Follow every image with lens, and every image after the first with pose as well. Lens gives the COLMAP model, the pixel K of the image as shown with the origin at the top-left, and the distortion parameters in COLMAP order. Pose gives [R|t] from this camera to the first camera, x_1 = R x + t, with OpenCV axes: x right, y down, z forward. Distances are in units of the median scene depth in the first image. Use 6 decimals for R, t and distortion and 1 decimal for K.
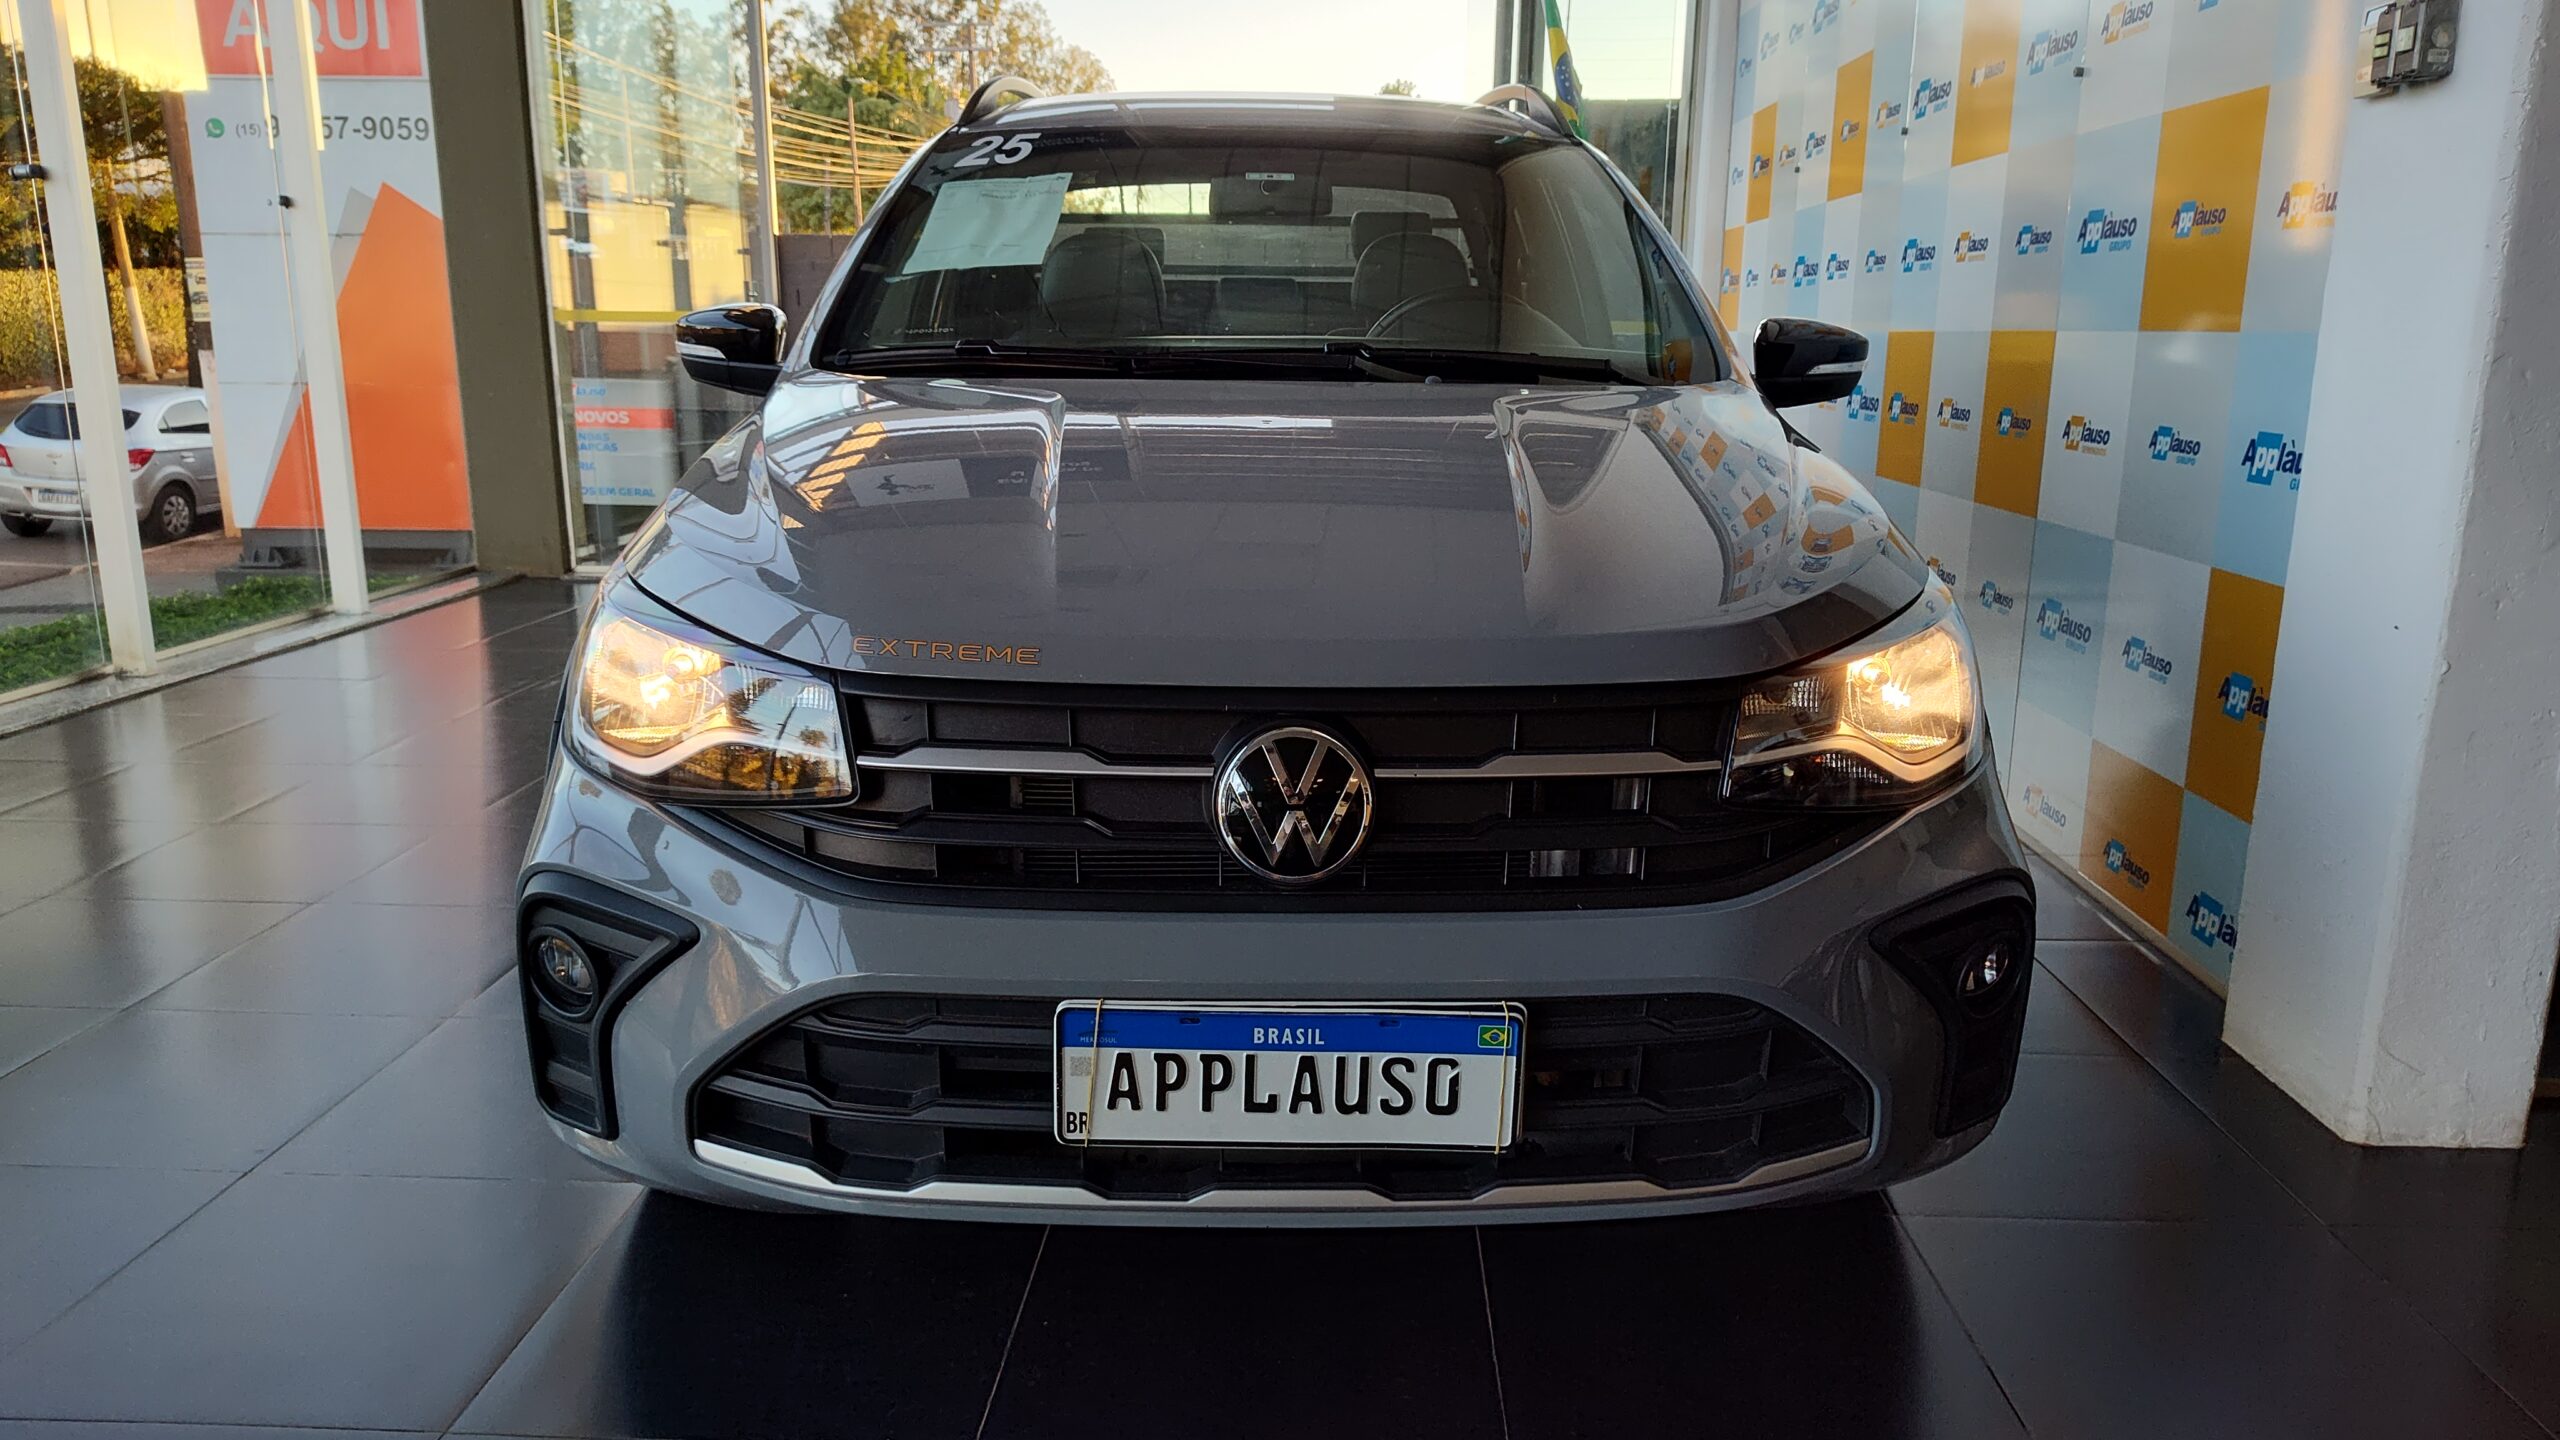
lens RADIAL K [[1798.1, 0, 1280.0], [0, 1798.1, 720.0], [0, 0, 1]] dist [0.007079, -0.001266]
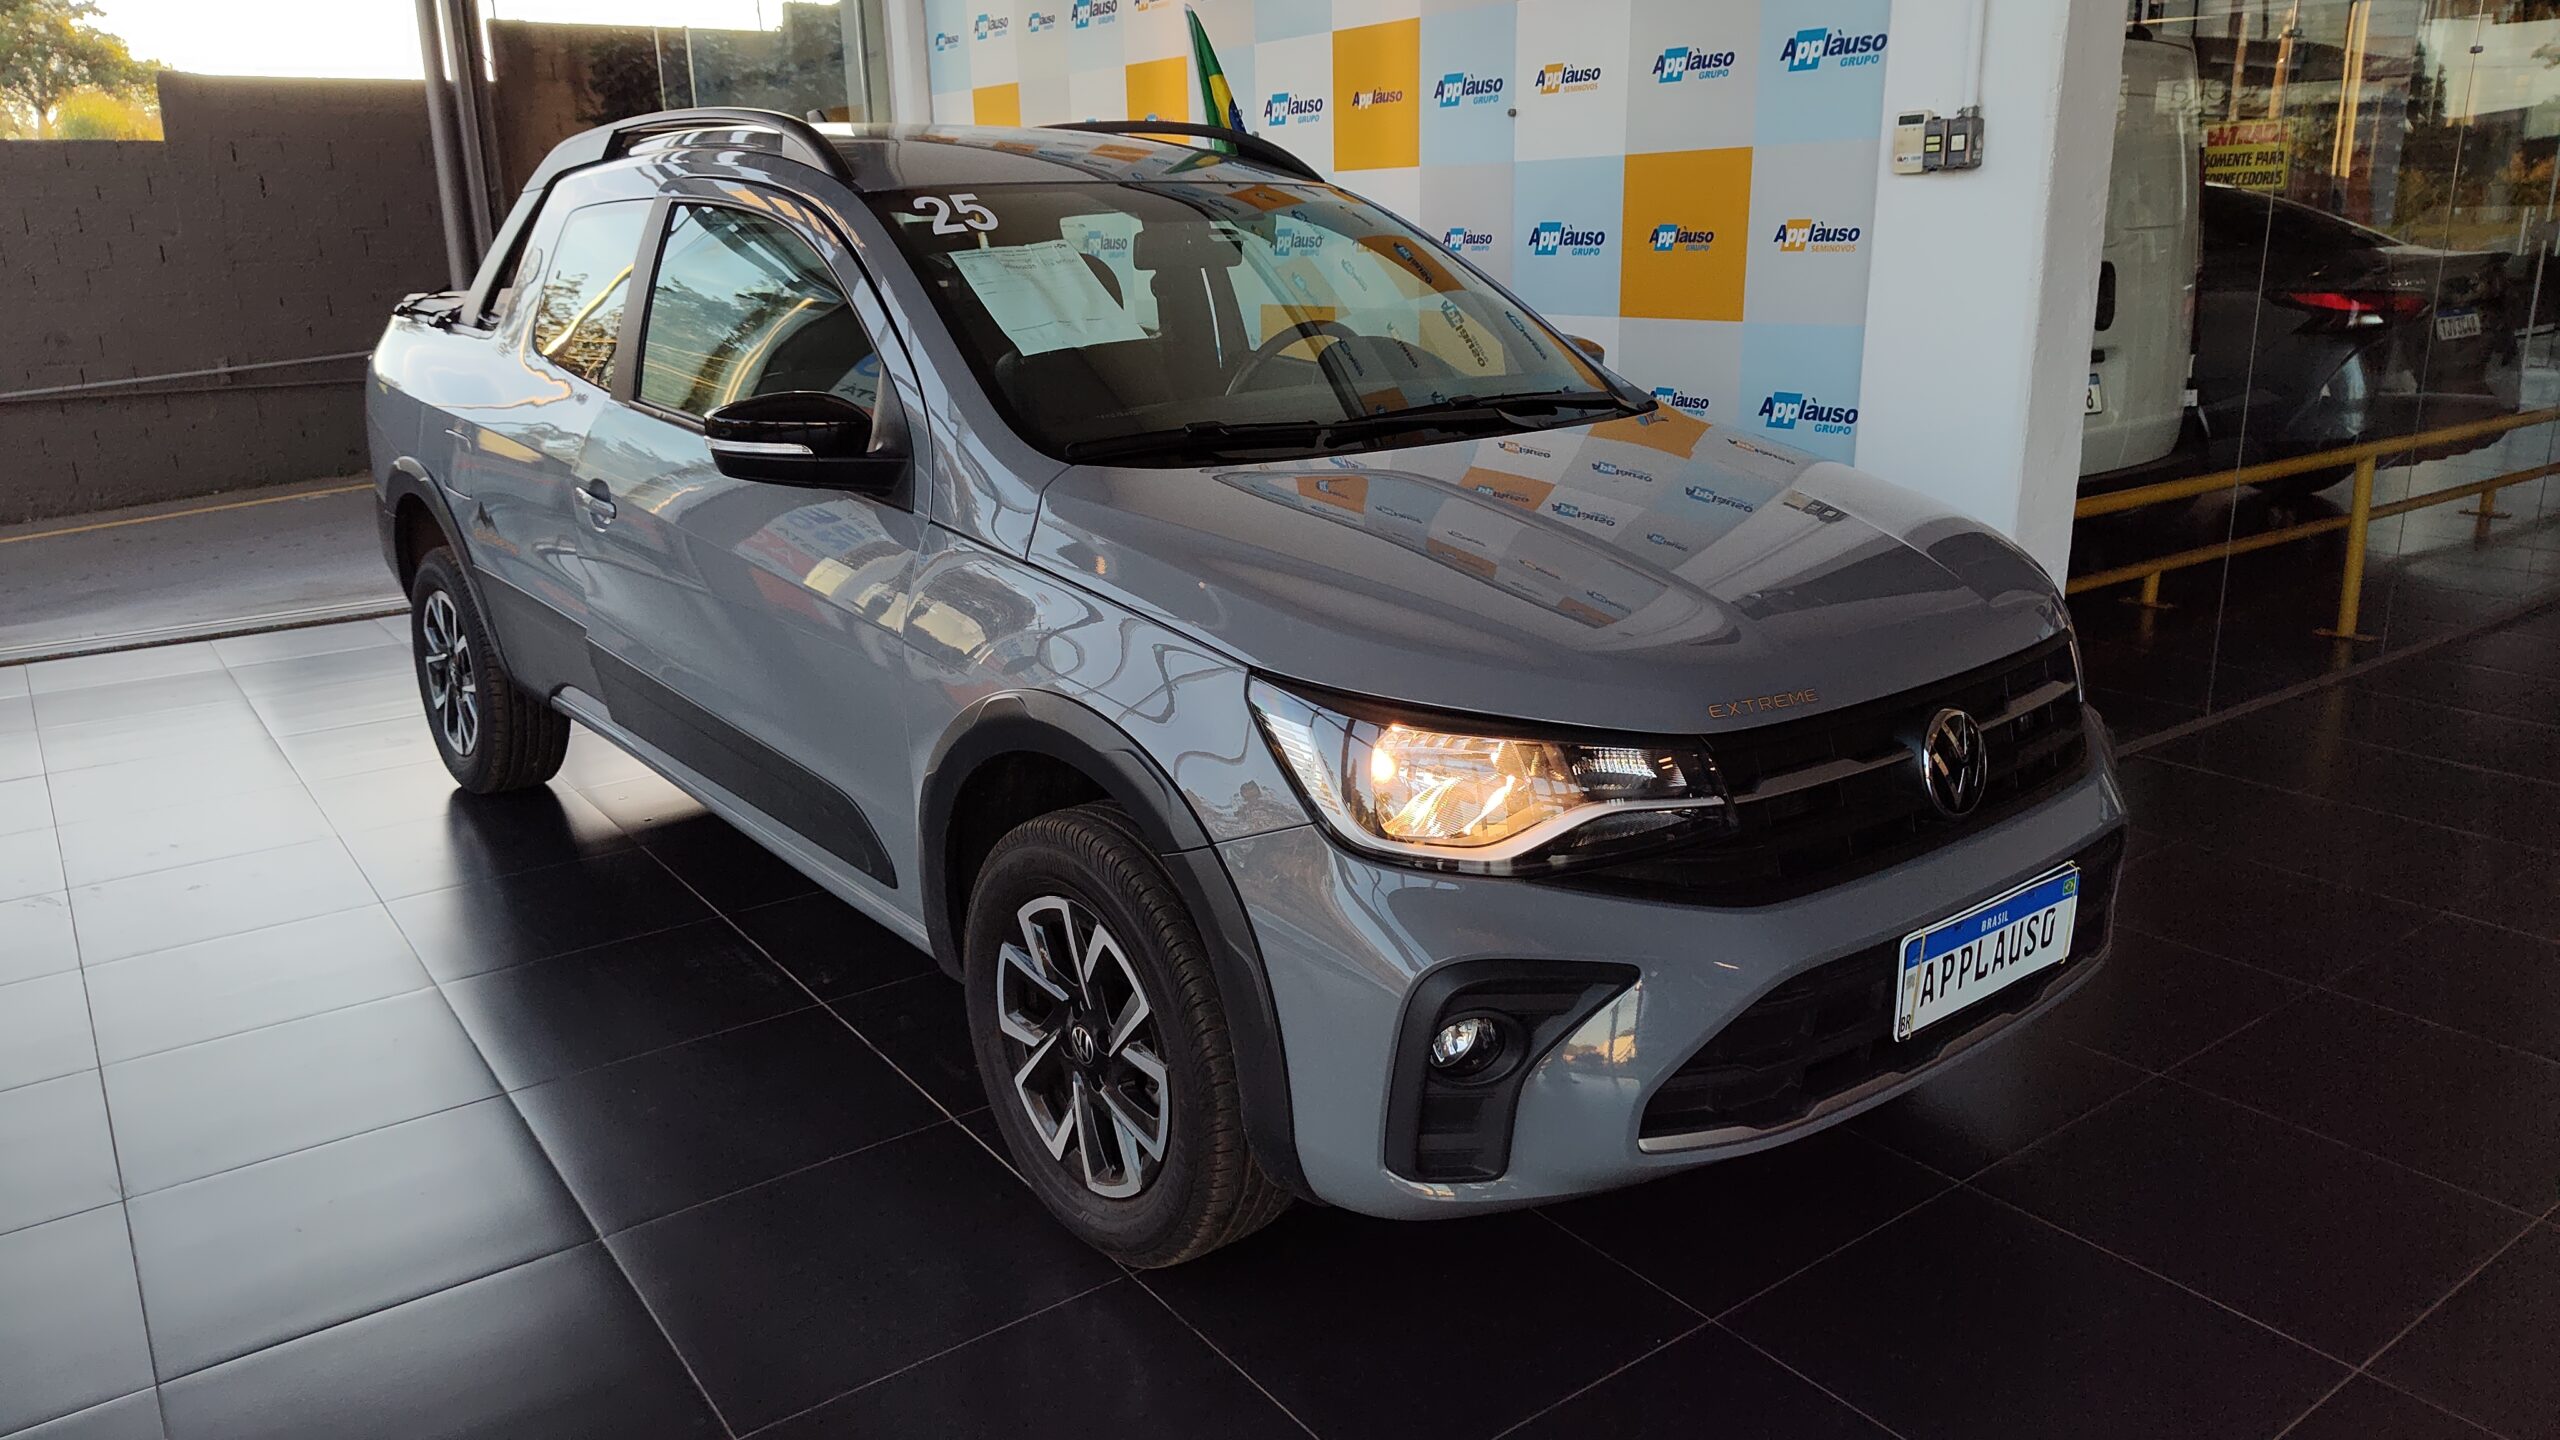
lens RADIAL K [[1798.1, 0, 1280.0], [0, 1798.1, 720.0], [0, 0, 1]] dist [0.007079, -0.001266]
pose [[0.790114, -0.192010, 0.582110, -1.247186], [0.164361, 0.981259, 0.100579, -0.219342], [-0.590512, 0.016207, 0.806866, 0.172173]]
